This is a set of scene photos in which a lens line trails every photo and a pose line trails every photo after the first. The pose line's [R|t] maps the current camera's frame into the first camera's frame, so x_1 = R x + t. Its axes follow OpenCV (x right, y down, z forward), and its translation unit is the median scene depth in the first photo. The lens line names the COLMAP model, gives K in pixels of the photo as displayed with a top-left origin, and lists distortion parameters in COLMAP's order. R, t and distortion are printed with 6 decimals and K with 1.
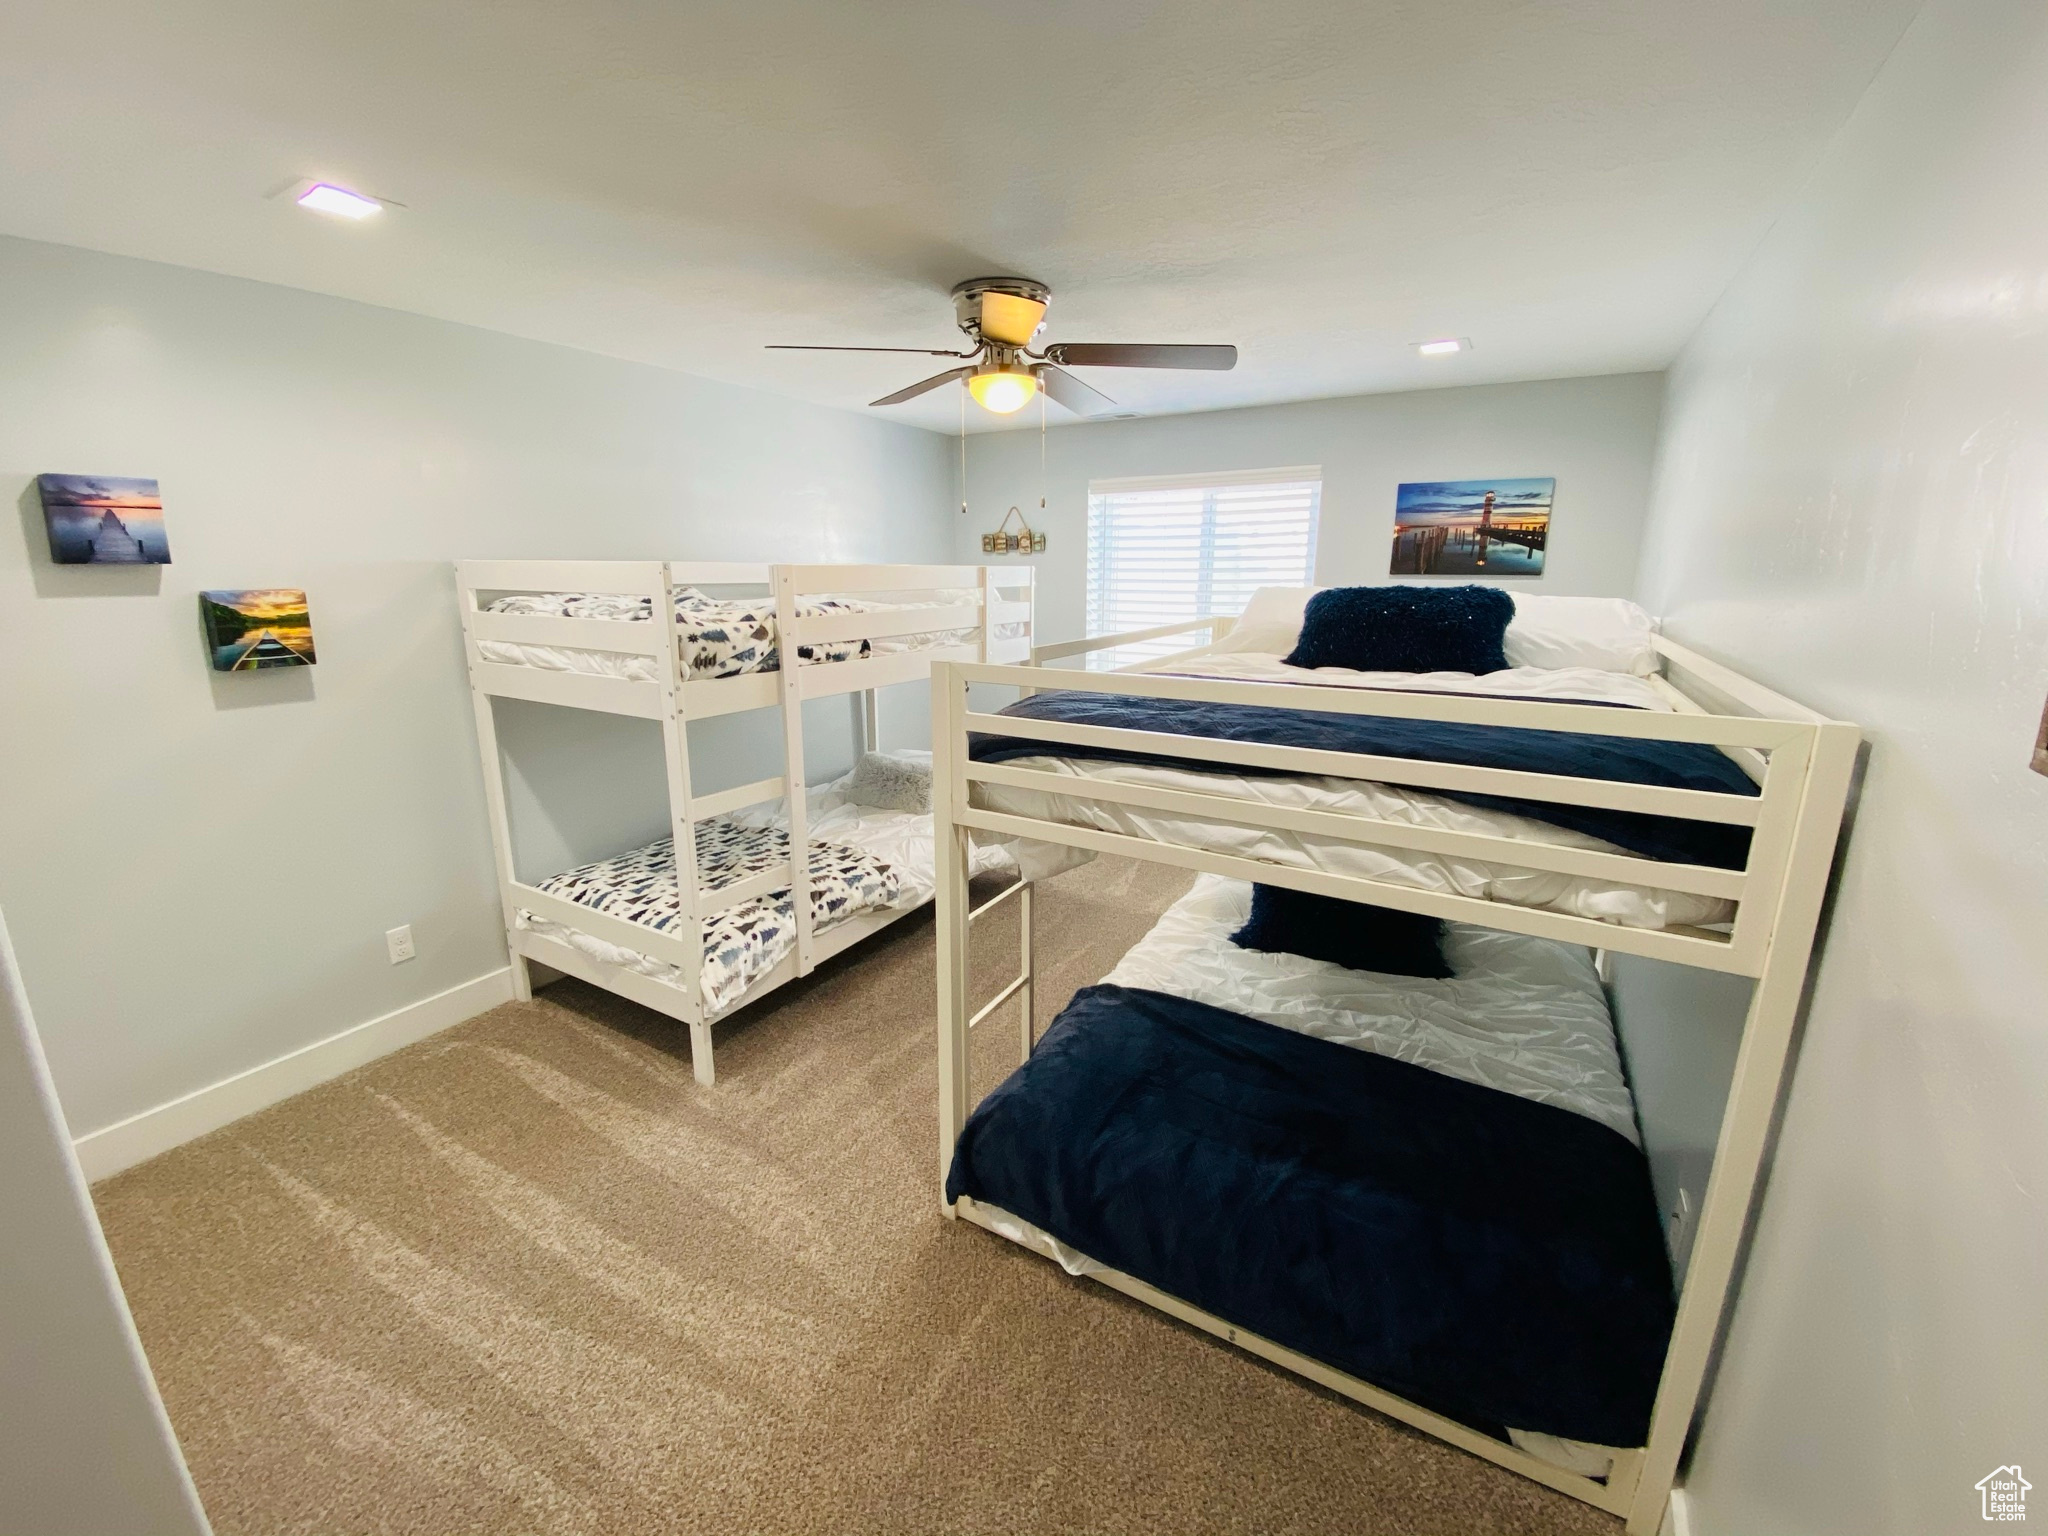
lens RADIAL K [[836.3, 0, 1030.1], [0, 836.3, 753.6], [0, 0, 1]] dist [0.008351, -0.015381]
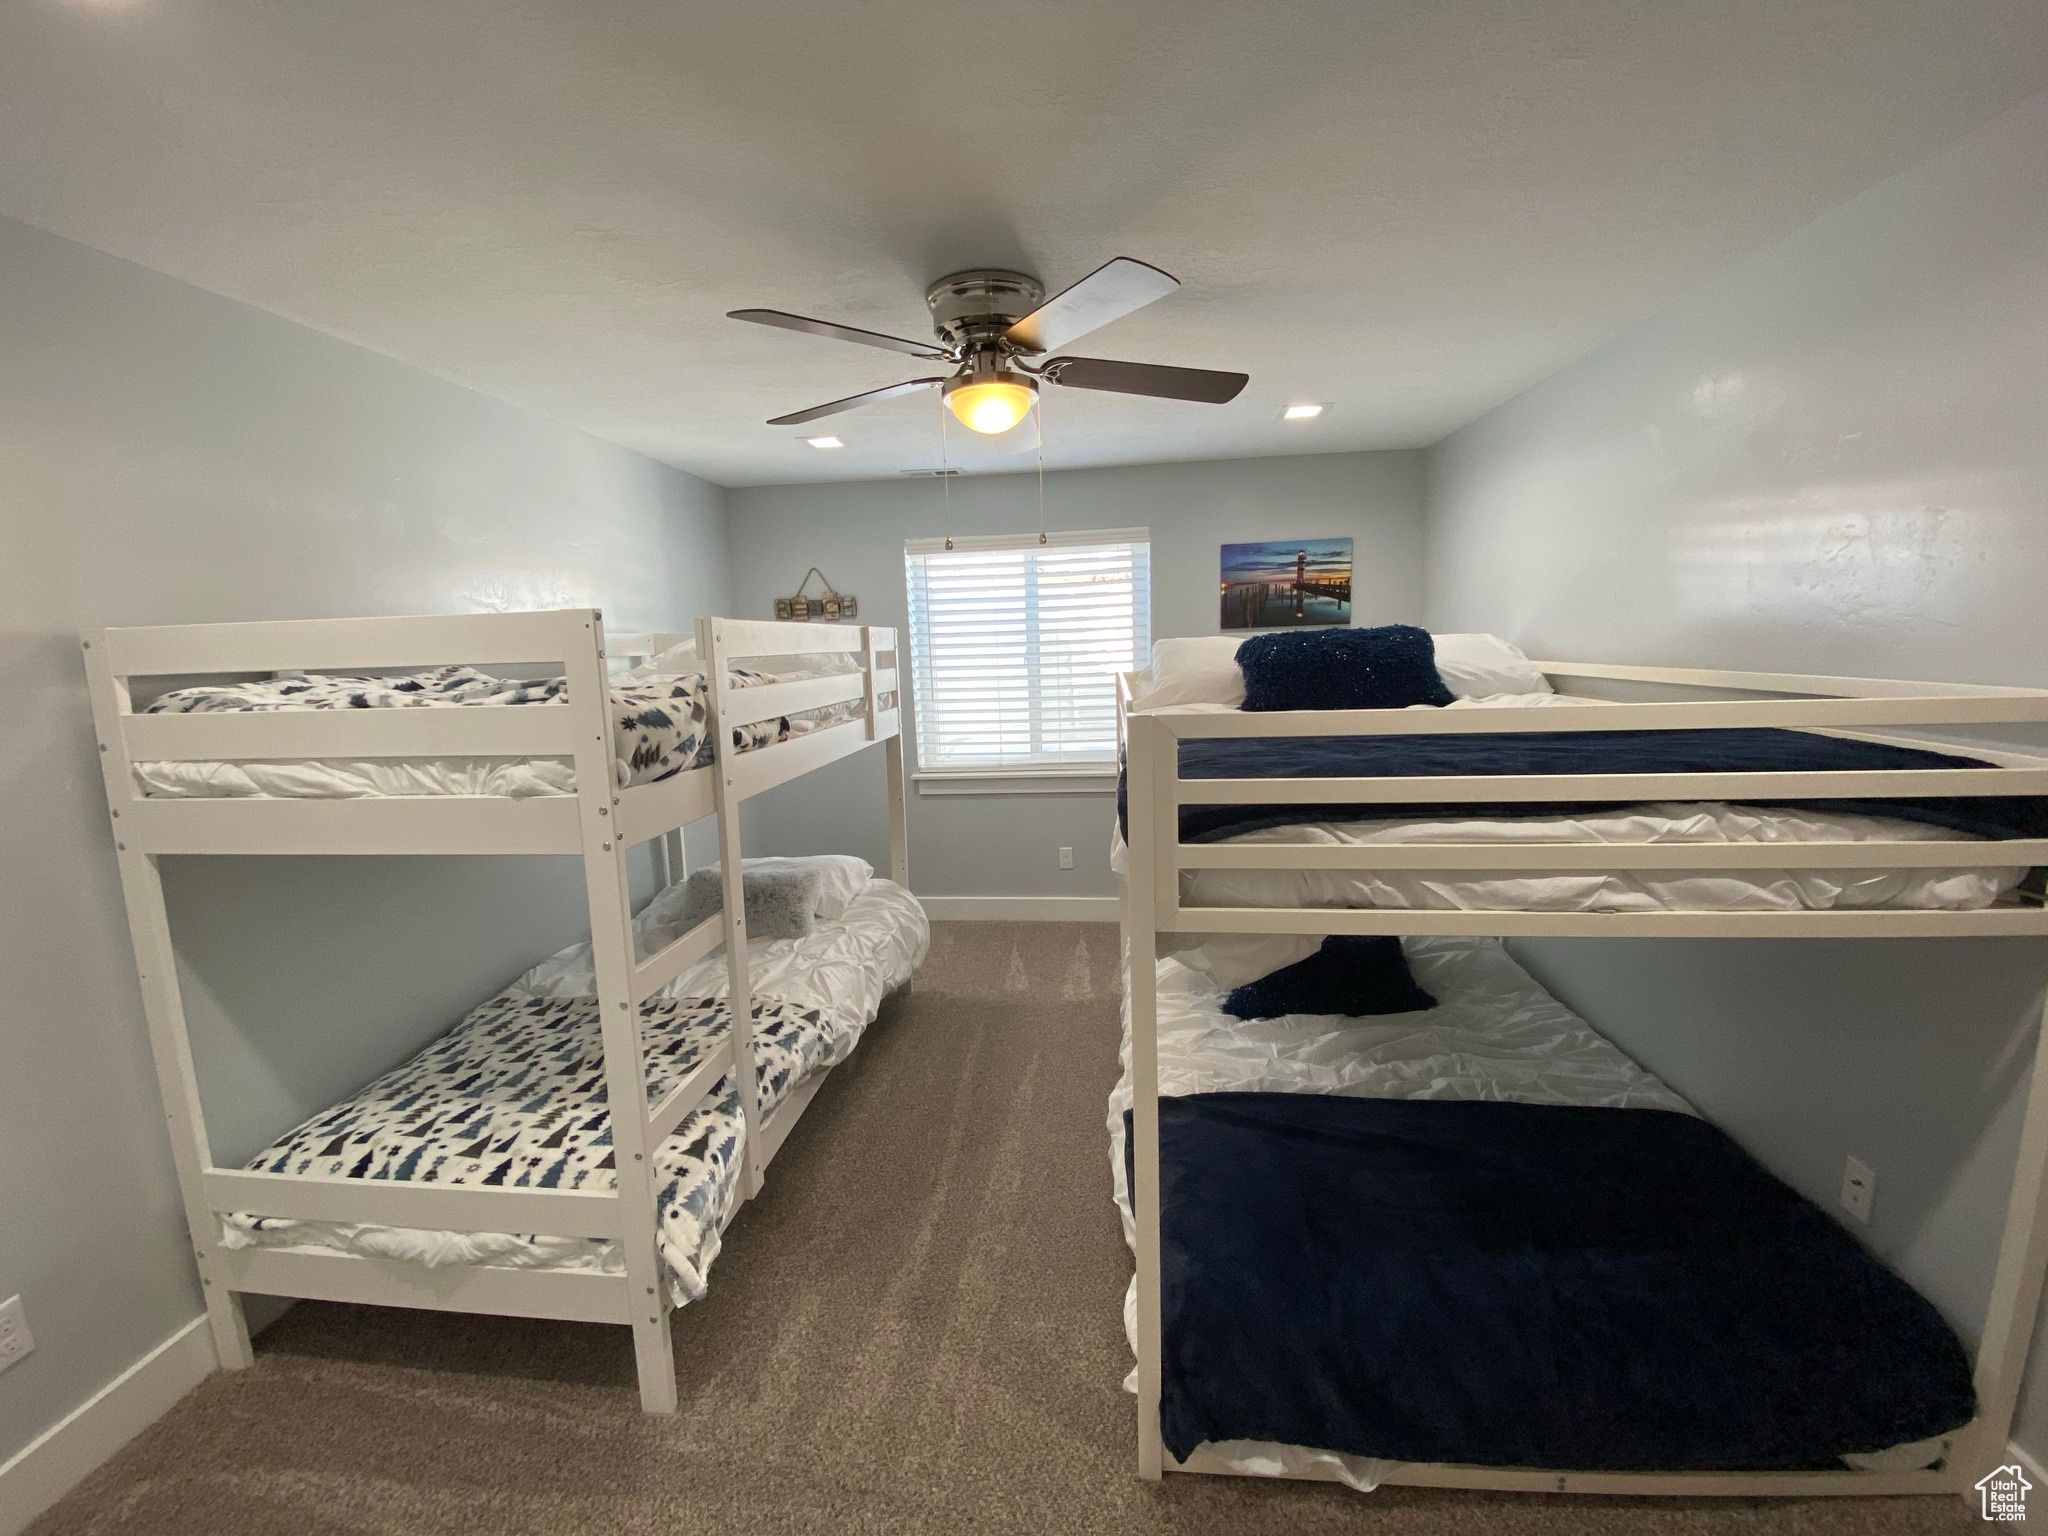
lens RADIAL K [[836.3, 0, 1039.3], [0, 836.3, 752.2], [0, 0, 1]] dist [0.008351, -0.015381]
pose [[0.910348, -0.086111, 0.404785, -0.325450], [0.124545, 0.989774, -0.069541, -0.025245], [-0.394658, 0.113721, 0.911764, 0.234257]]
